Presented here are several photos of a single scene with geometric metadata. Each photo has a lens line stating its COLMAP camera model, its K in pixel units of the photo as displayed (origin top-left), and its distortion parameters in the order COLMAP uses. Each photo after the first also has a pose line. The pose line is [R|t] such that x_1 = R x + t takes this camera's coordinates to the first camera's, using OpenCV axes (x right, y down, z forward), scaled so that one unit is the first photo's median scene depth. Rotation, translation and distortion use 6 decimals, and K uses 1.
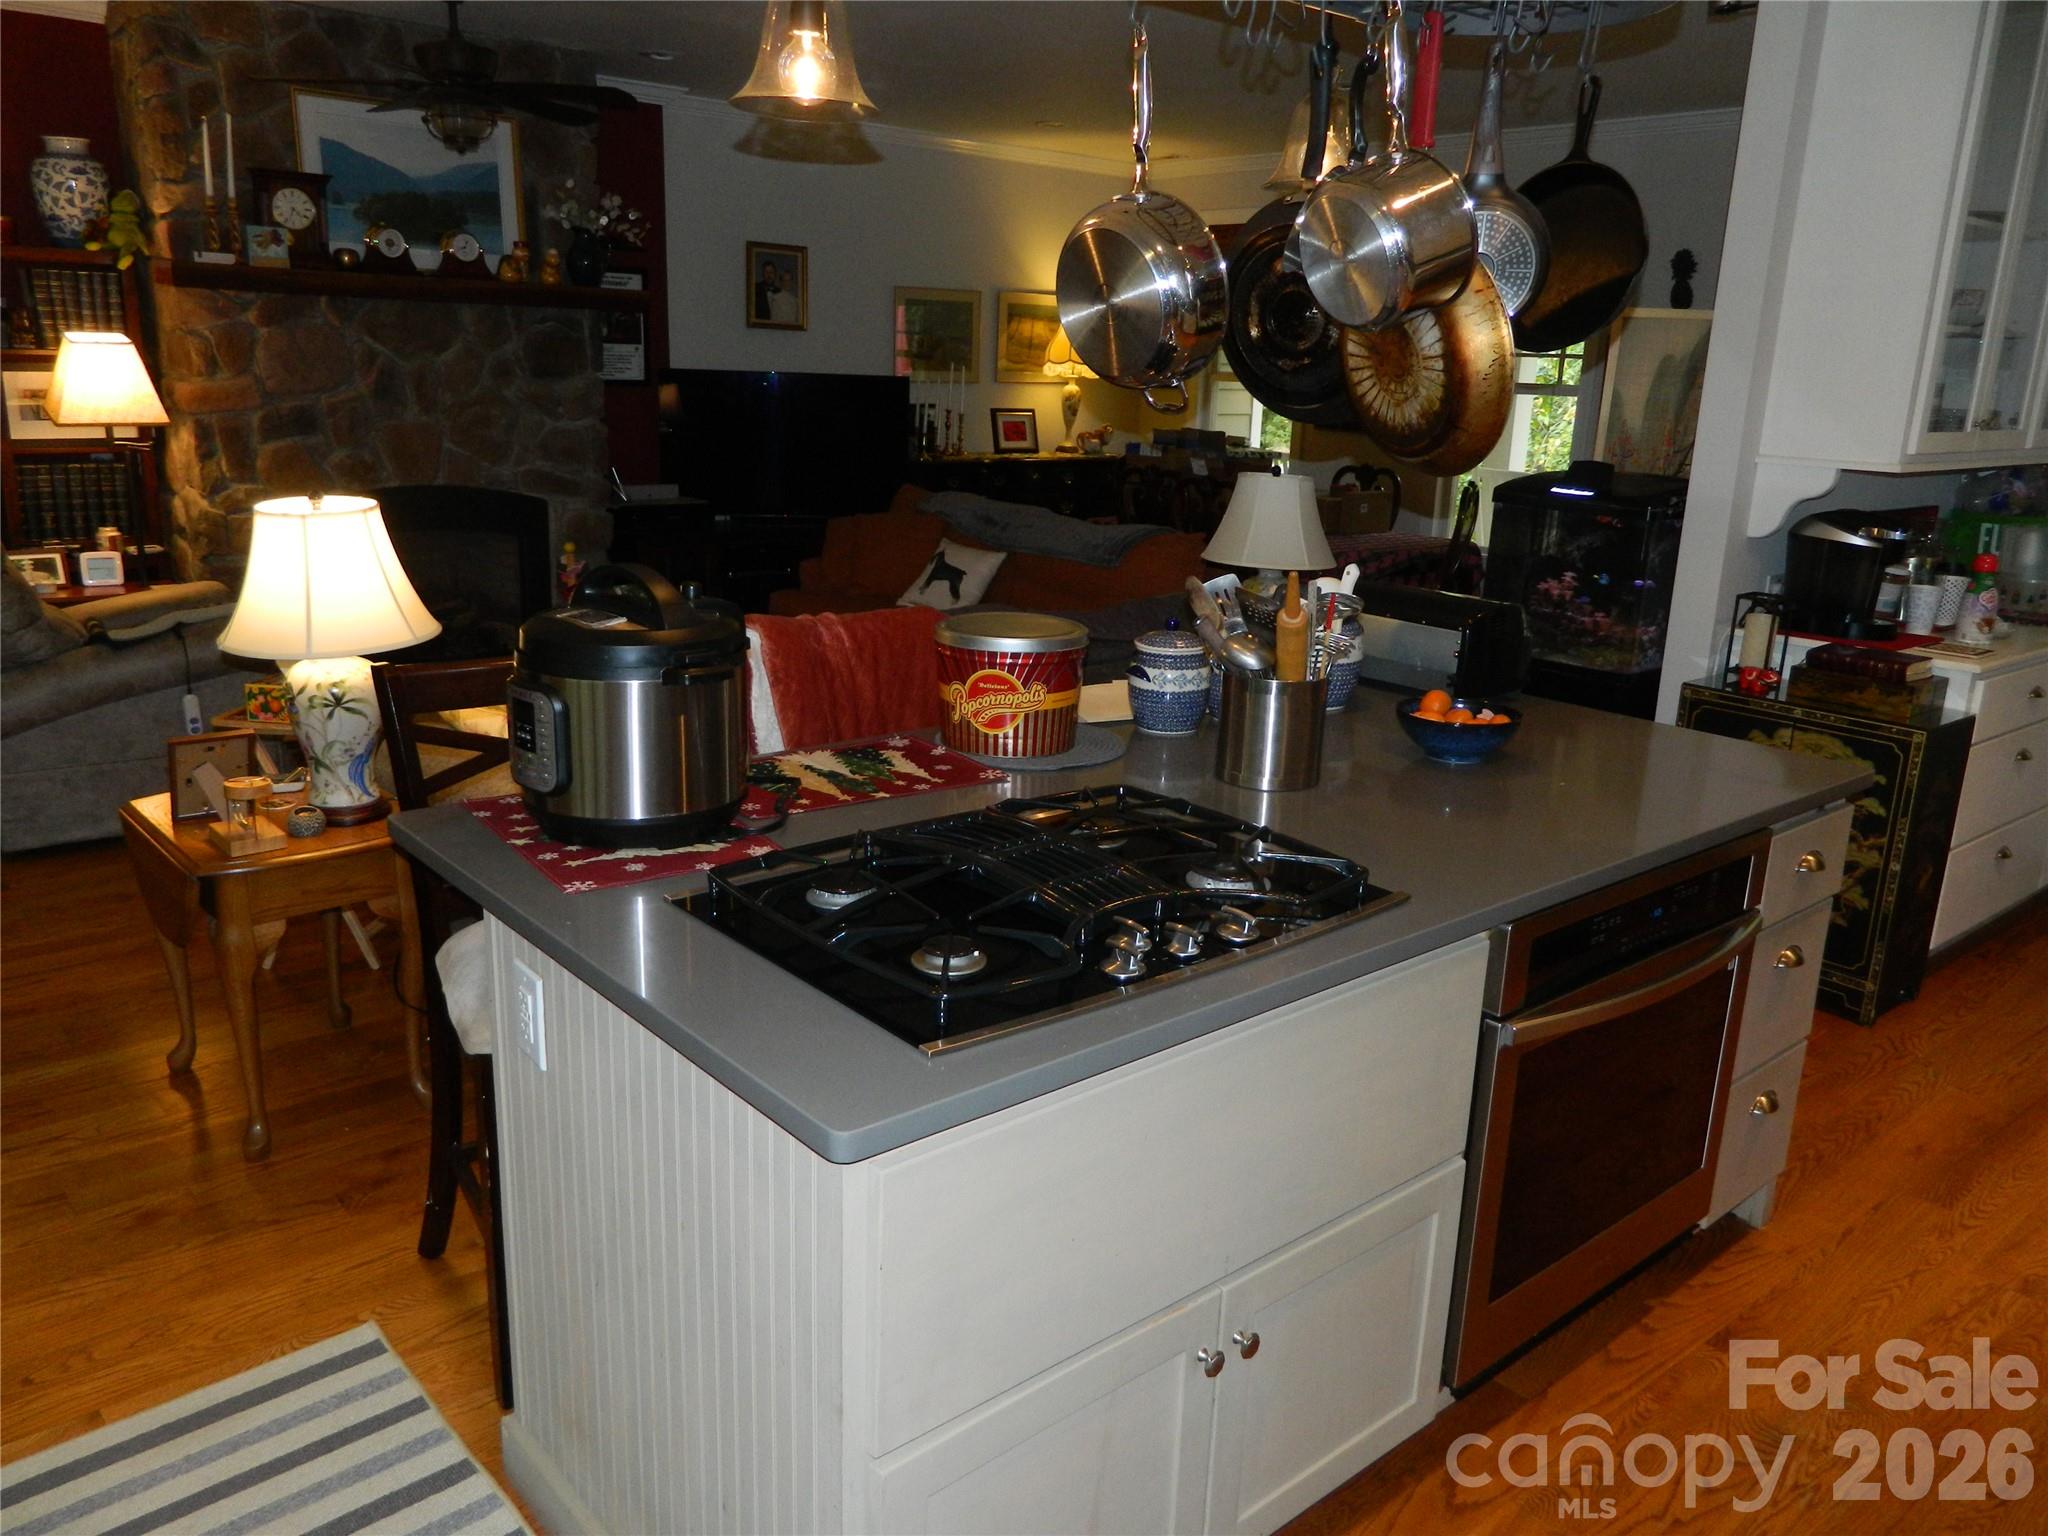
lens RADIAL K [[1532.1, 0, 1024.1], [0, 1532.1, 766.4], [0, 0, 1]] dist [0.004511, 0.001736]
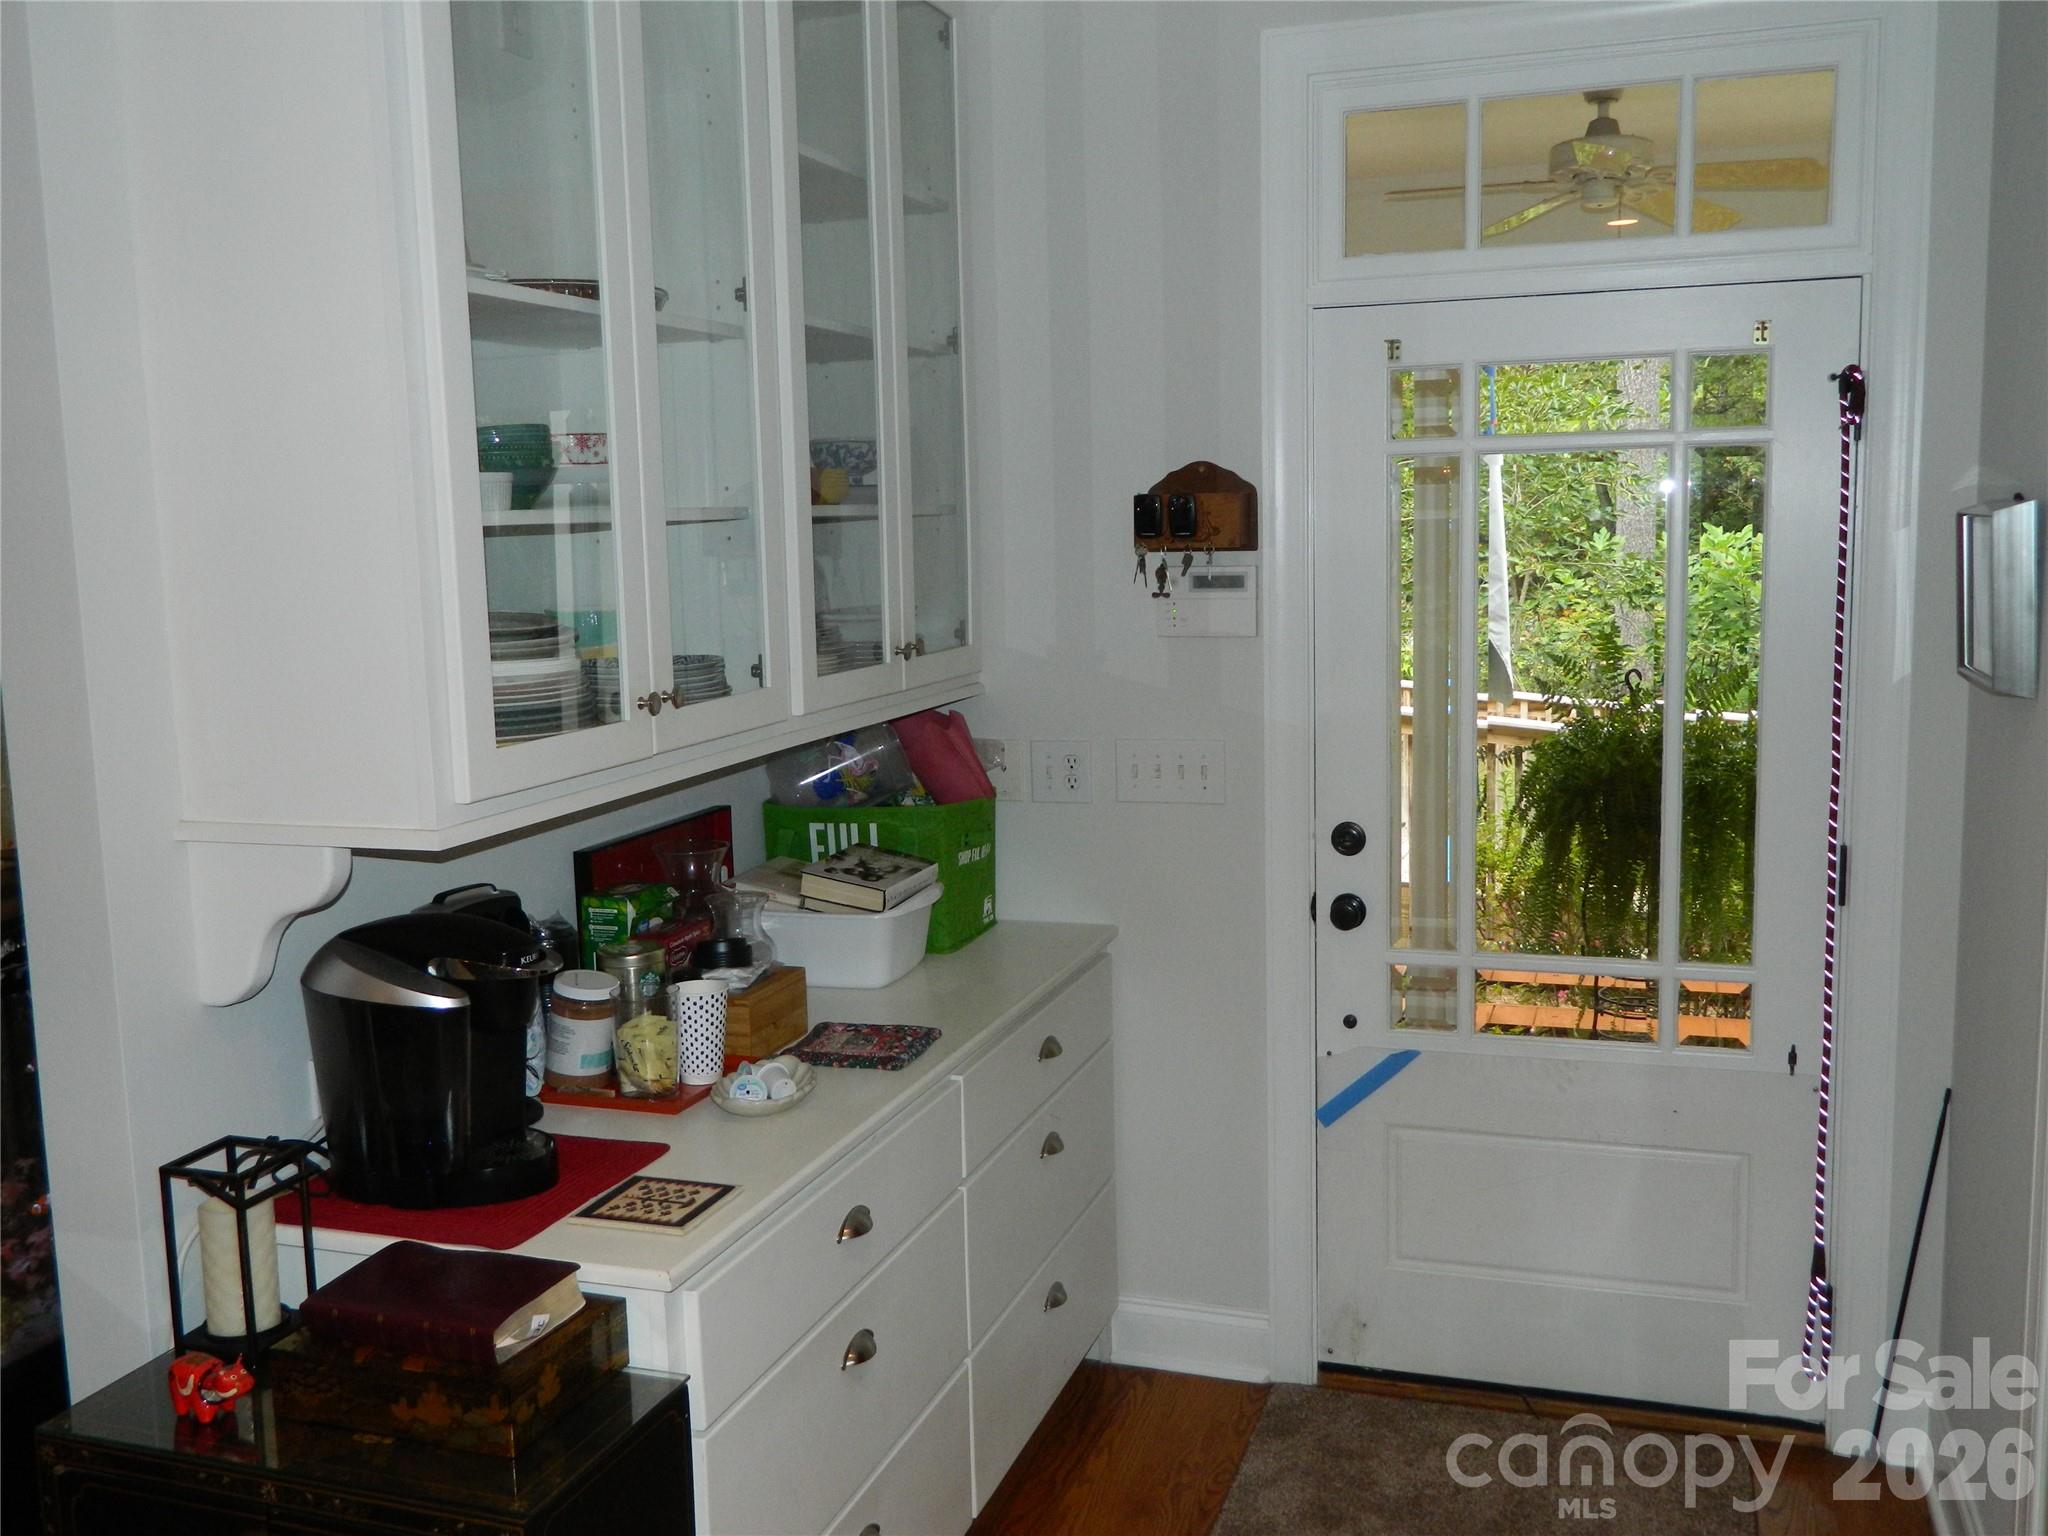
lens RADIAL K [[1867.2, 0, 1025.1], [0, 1867.2, 766.7], [0, 0, 1]] dist [0.000863, 0.000000]
pose [[0.857548, -0.122268, 0.499662, 0.390270], [0.186114, 0.979283, -0.079787, -0.121865], [-0.479555, 0.161416, 0.862538, 0.400836]]
